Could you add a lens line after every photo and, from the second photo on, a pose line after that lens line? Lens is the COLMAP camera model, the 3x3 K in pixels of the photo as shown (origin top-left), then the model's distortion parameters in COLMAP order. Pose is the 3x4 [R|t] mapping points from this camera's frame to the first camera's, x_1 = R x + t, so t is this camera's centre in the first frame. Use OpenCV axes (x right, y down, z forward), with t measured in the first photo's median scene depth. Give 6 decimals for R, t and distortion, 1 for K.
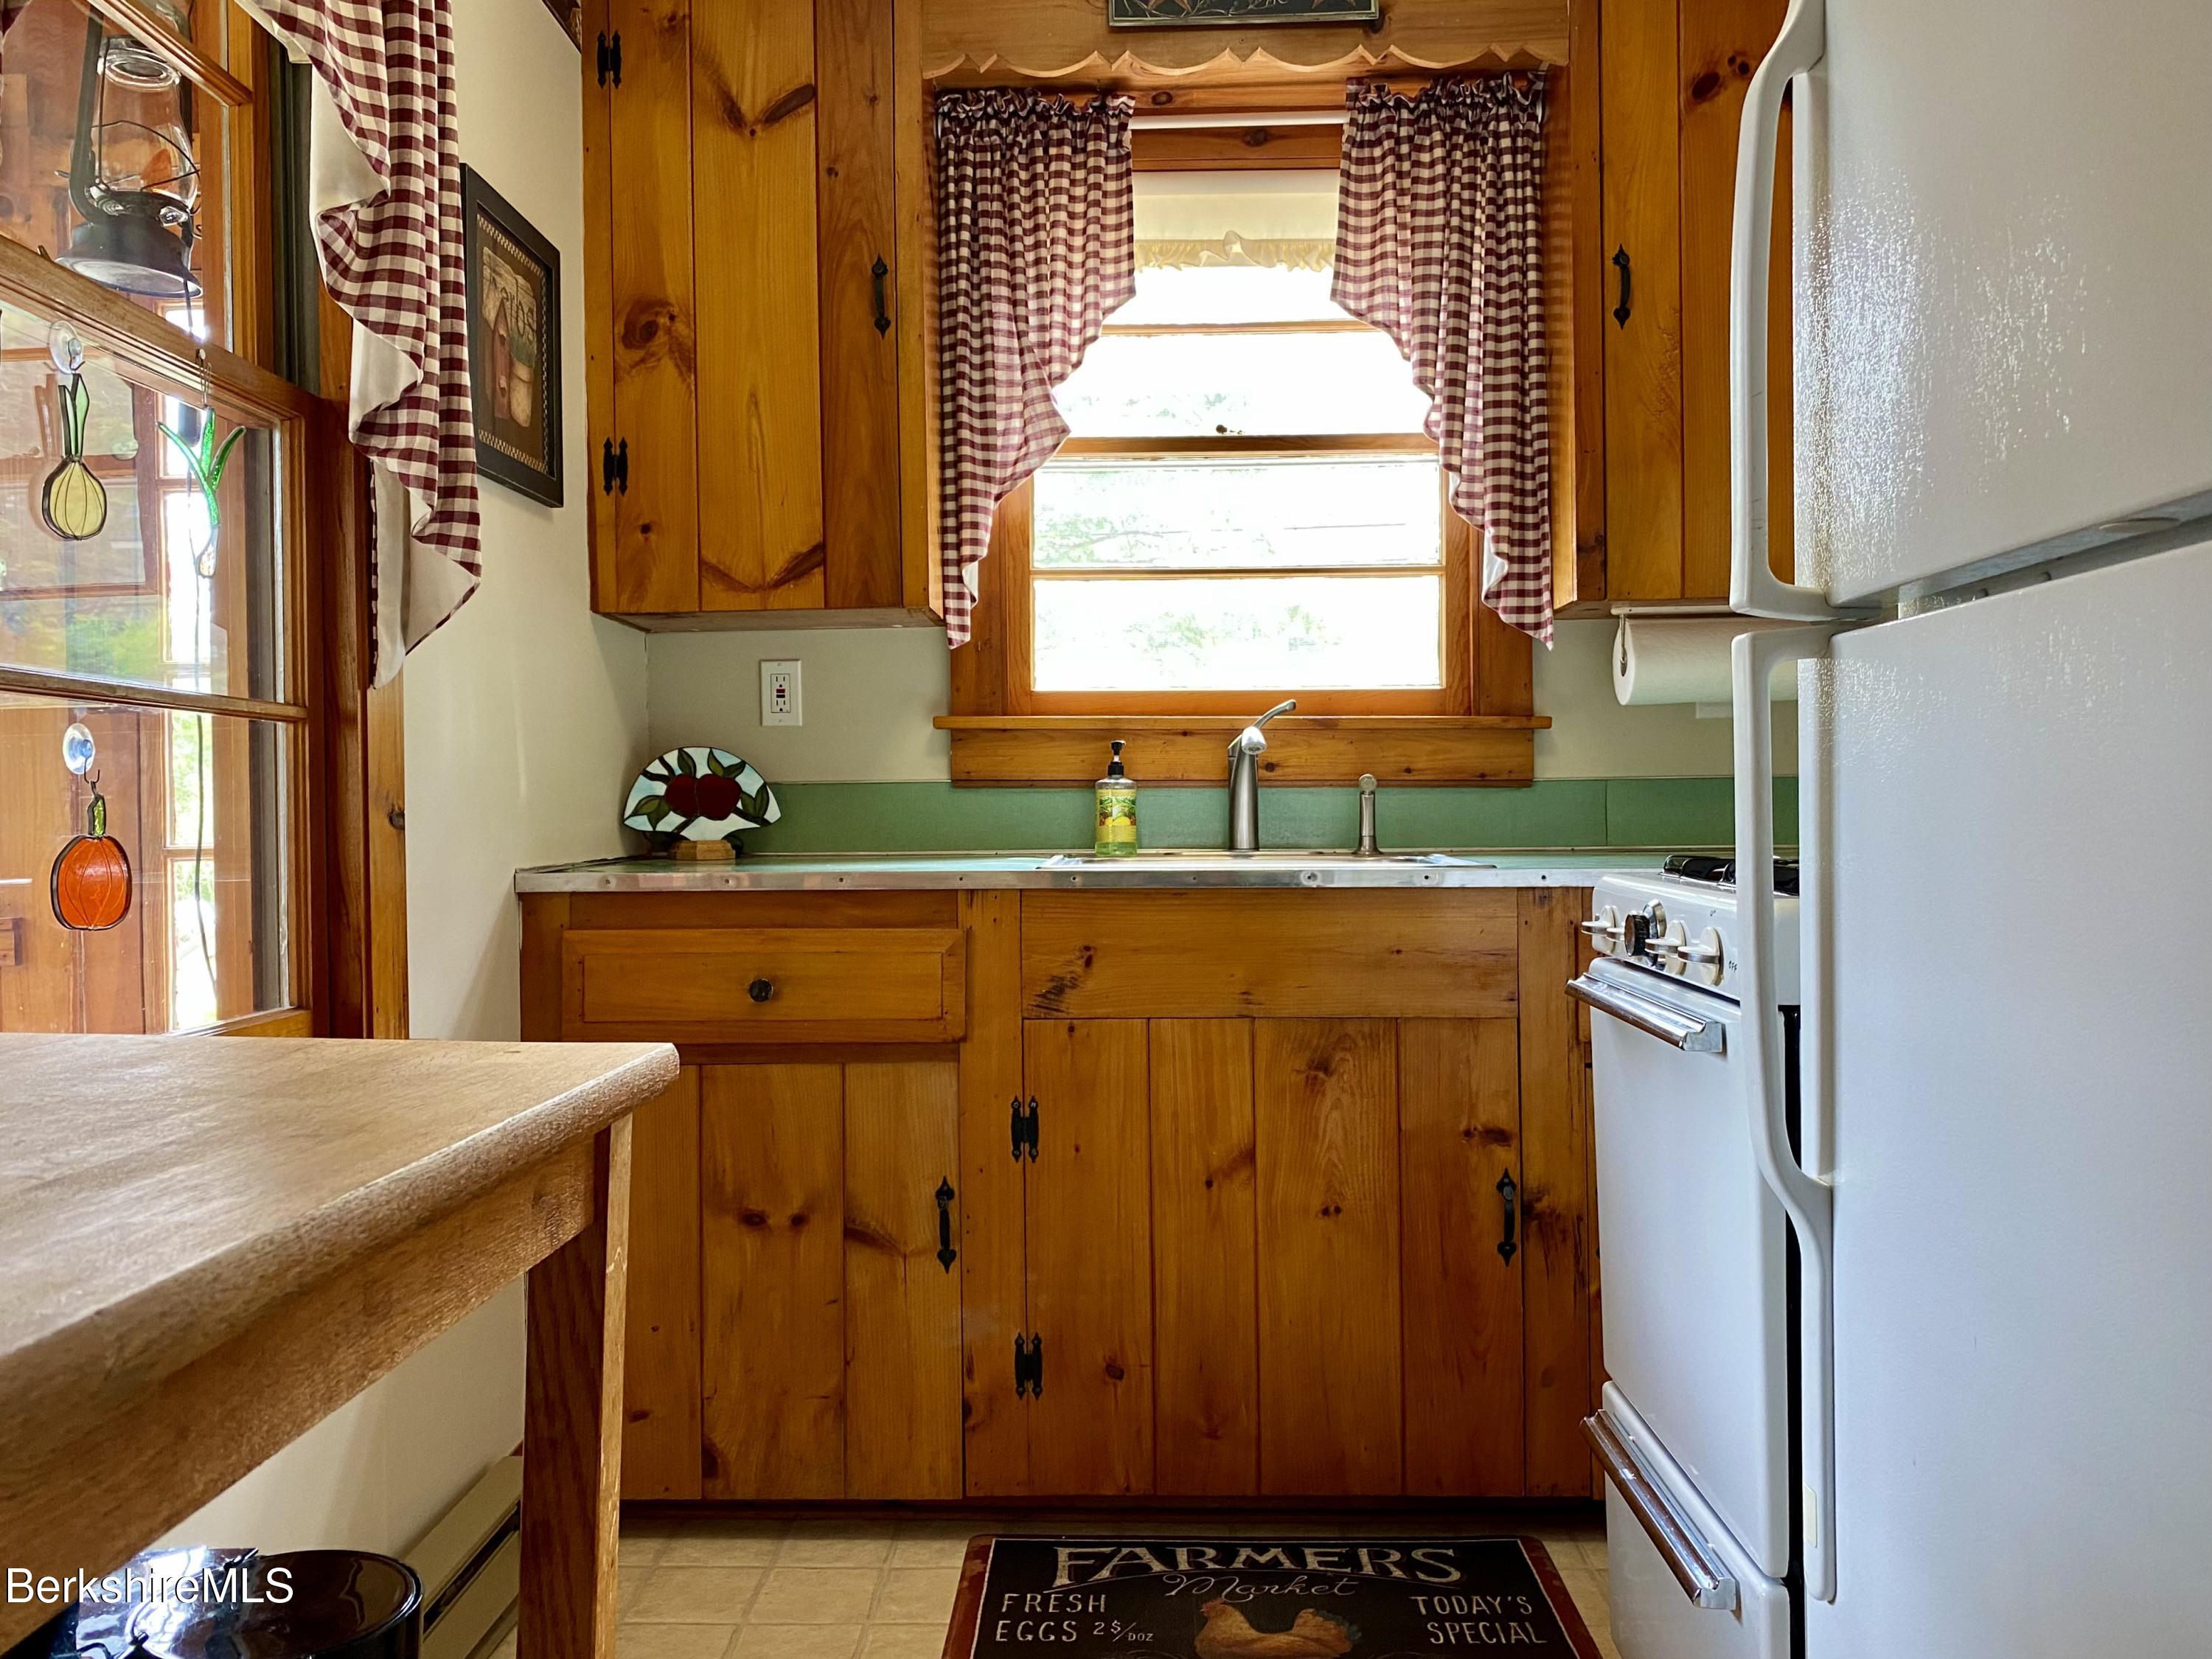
lens RADIAL K [[1656.4, 0, 1106.0], [0, 1656.4, 829.5], [0, 0, 1]] dist [0.135067, -0.288140]
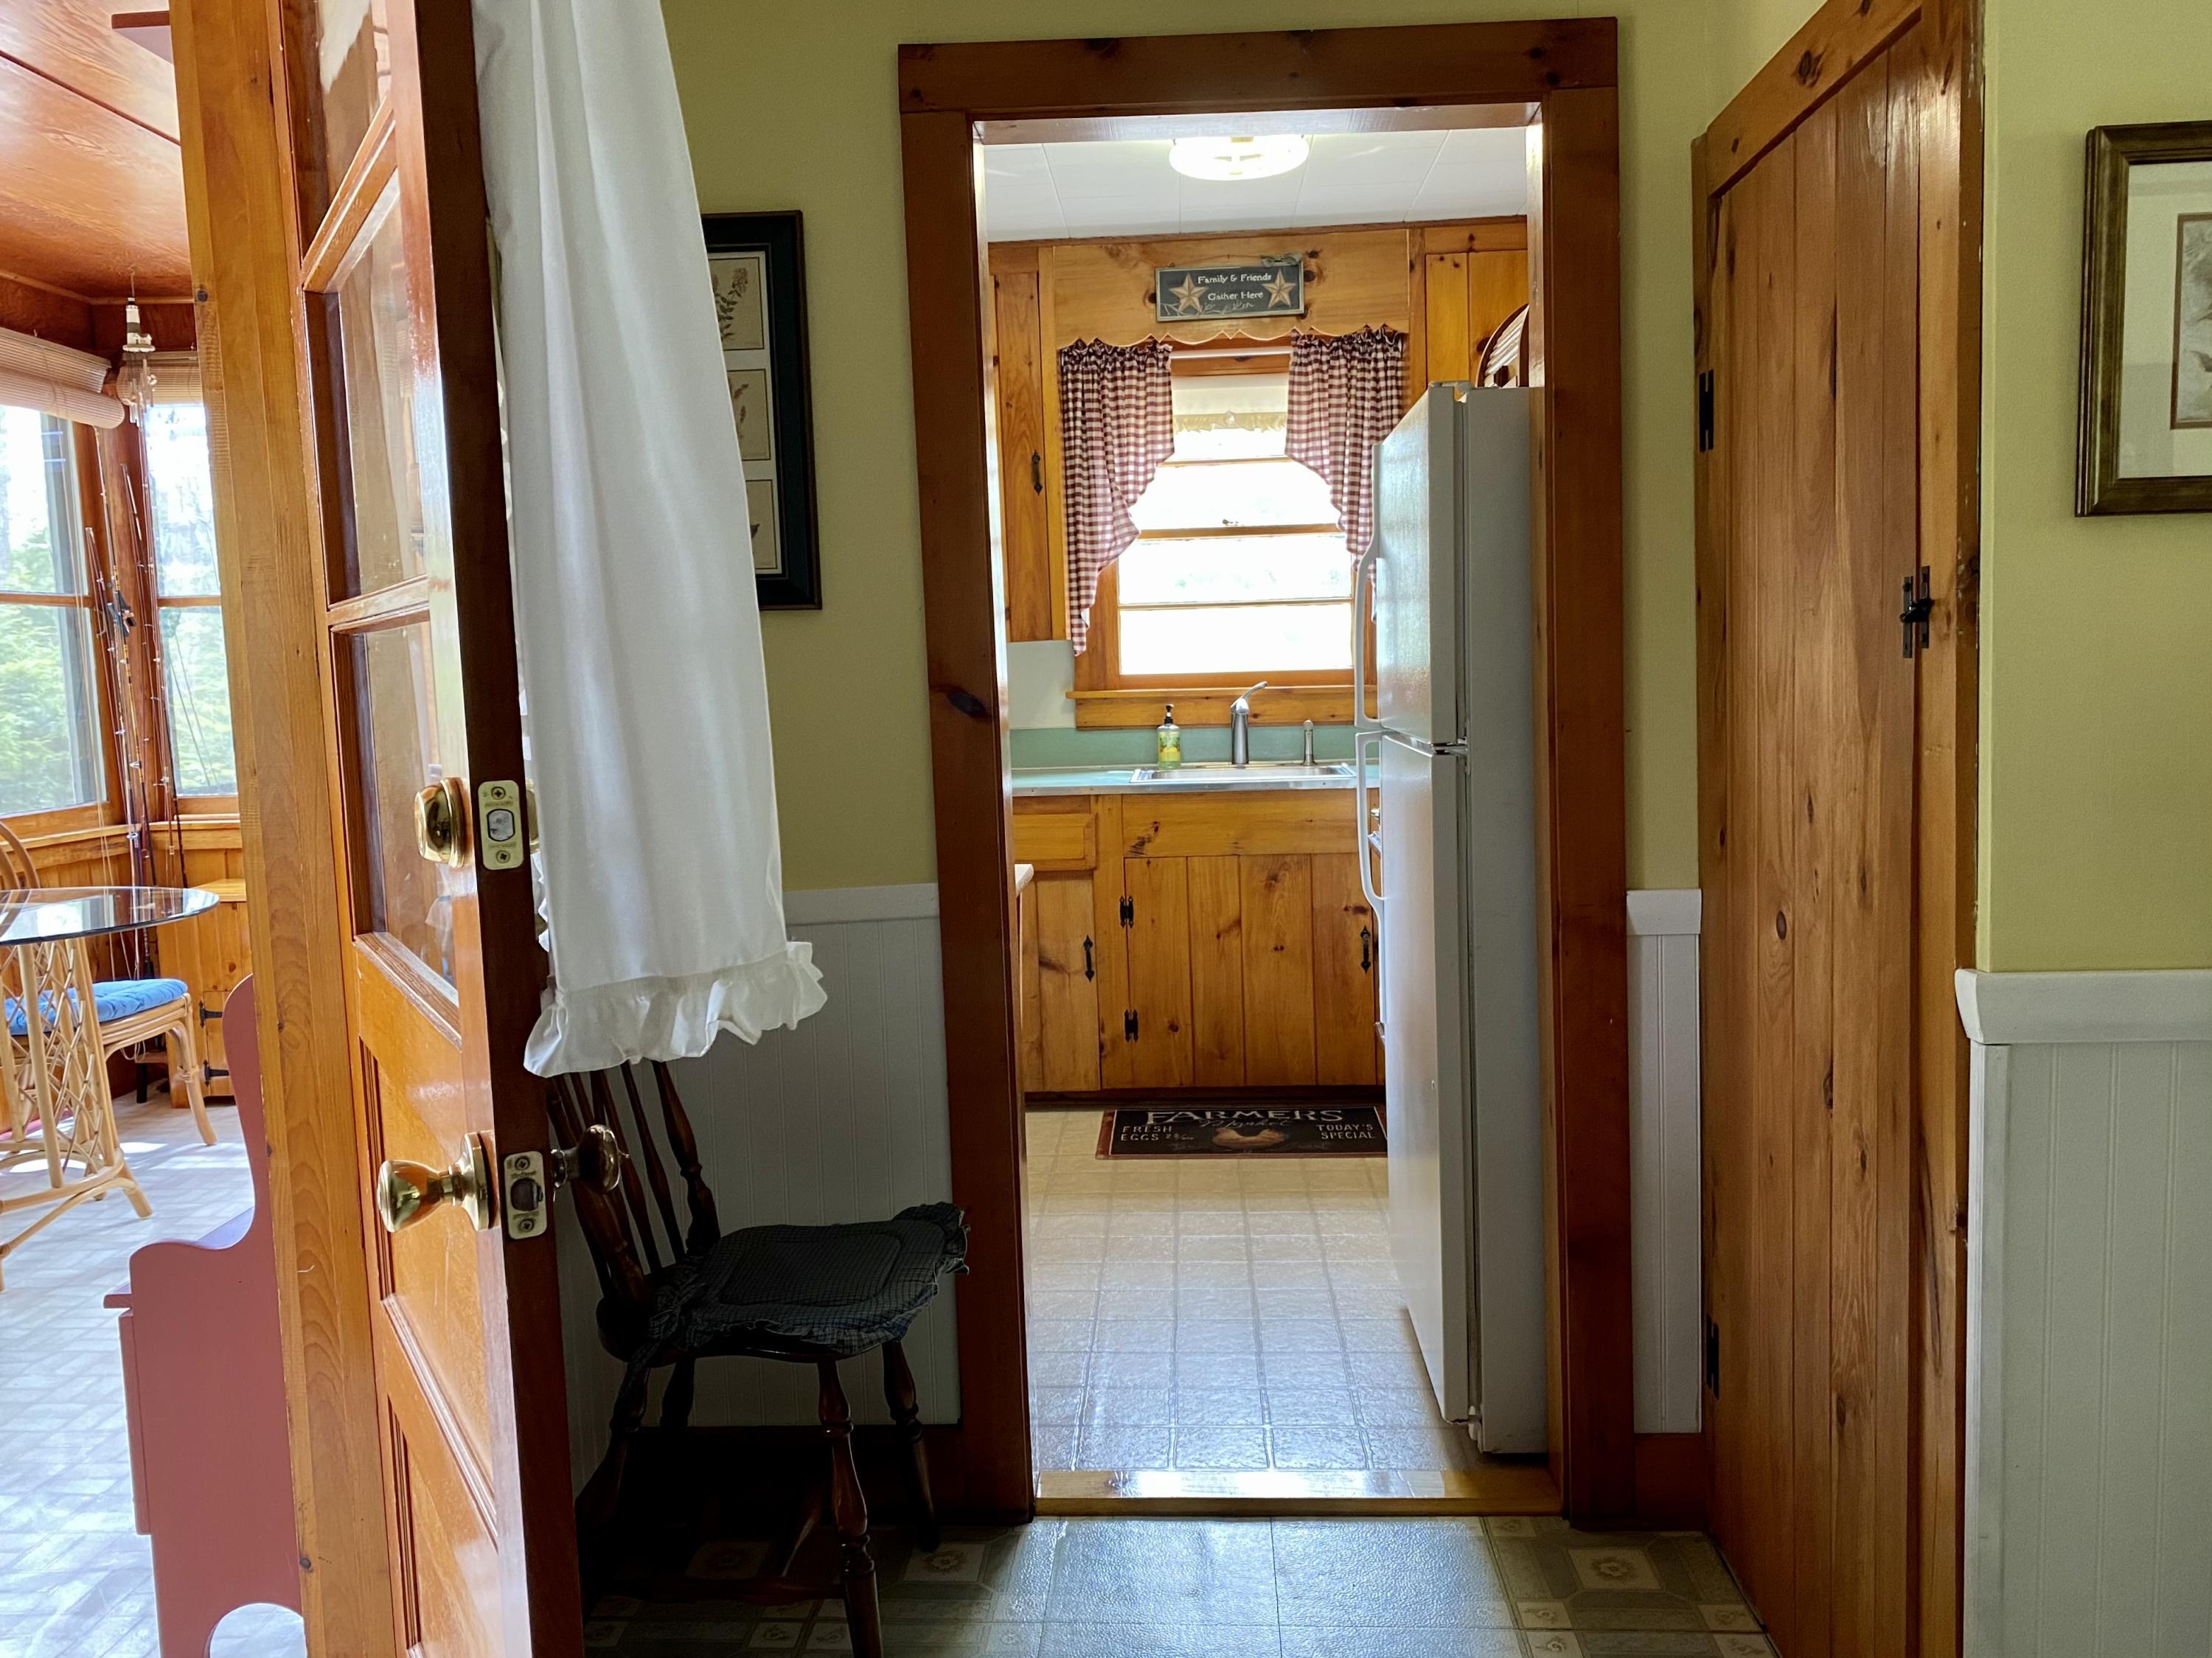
lens RADIAL K [[1656.2, 0, 1106.0], [0, 1656.2, 829.0], [0, 0, 1]] dist [0.135067, -0.288140]
pose [[0.999169, -0.020171, -0.035417, -0.000595], [0.023197, 0.995920, 0.087212, -0.078908], [0.033513, -0.087961, 0.995560, -0.815884]]
